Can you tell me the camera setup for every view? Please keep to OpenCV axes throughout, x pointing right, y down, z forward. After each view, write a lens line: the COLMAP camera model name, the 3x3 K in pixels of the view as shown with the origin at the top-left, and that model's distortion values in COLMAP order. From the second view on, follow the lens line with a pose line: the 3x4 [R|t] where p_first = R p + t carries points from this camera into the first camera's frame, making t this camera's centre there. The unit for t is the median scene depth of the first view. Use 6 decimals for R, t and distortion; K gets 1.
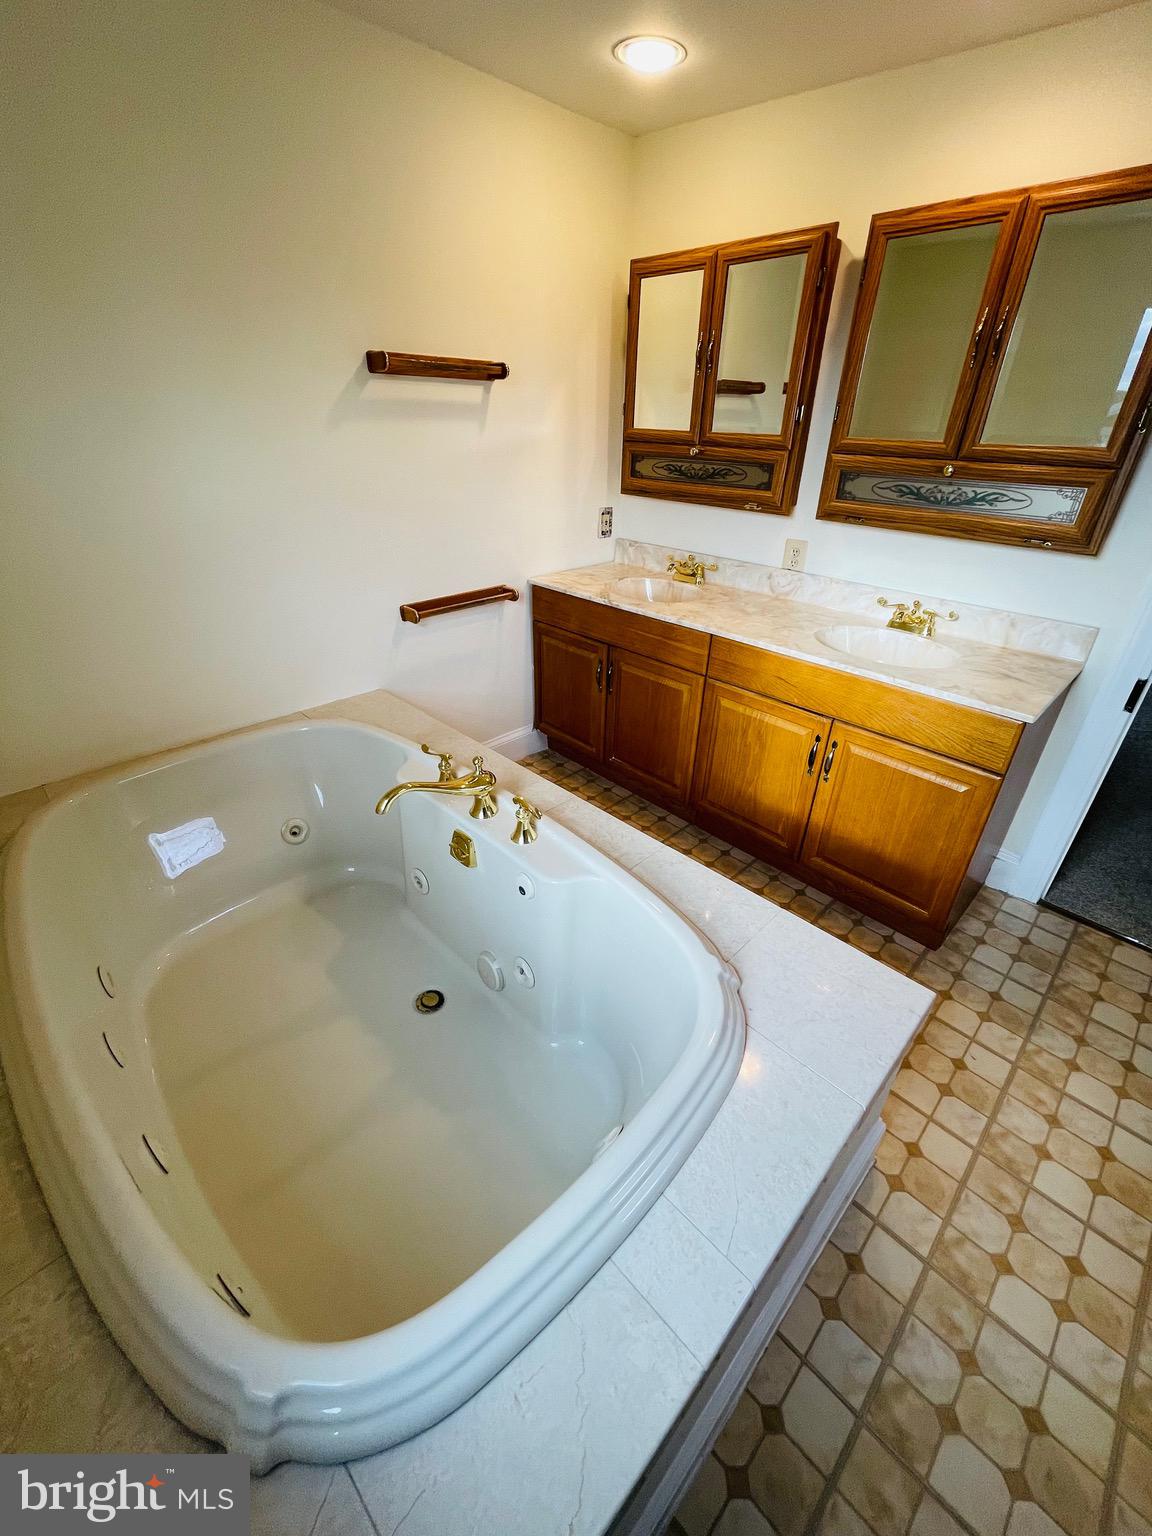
lens RADIAL K [[622.8, 0, 578.9], [0, 622.8, 768.5], [0, 0, 1]] dist [-0.000052, -0.000304]
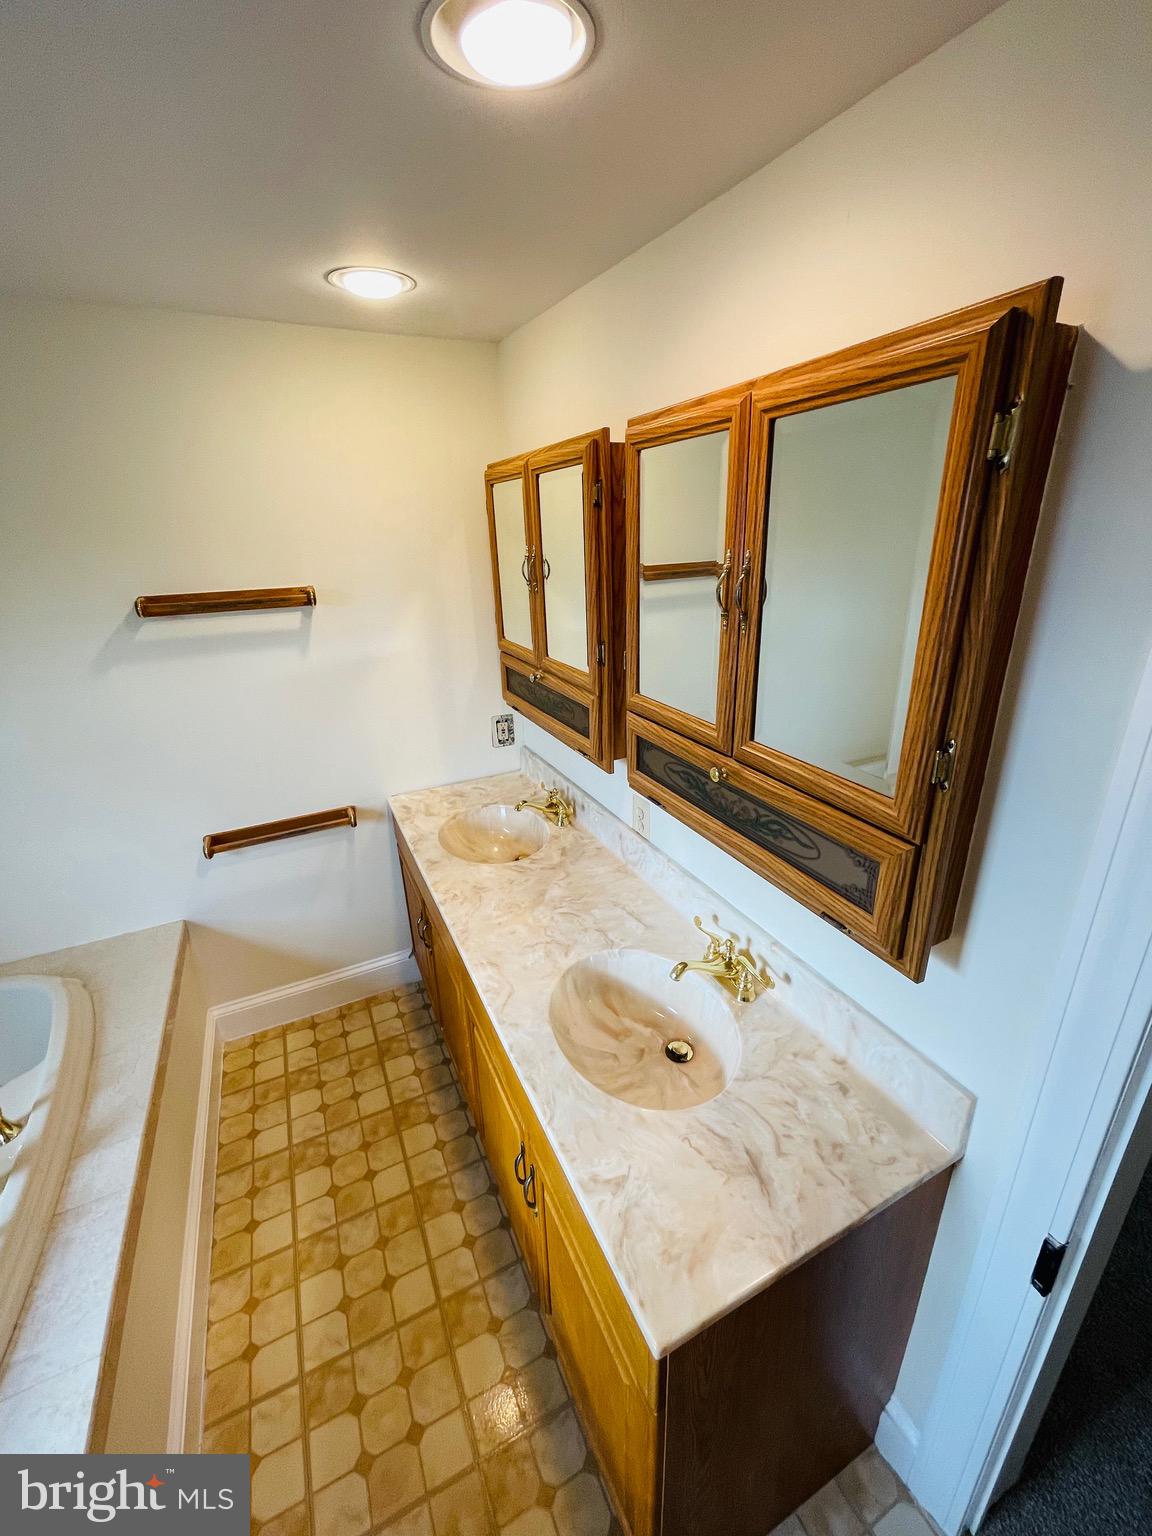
lens RADIAL K [[622.8, 0, 576.1], [0, 622.8, 768.3], [0, 0, 1]] dist [-0.000052, -0.000304]
pose [[0.946081, 0.068455, -0.316615, 0.609341], [-0.114443, 0.985019, -0.128997, -0.357611], [0.303041, 0.158276, 0.939742, 0.336148]]
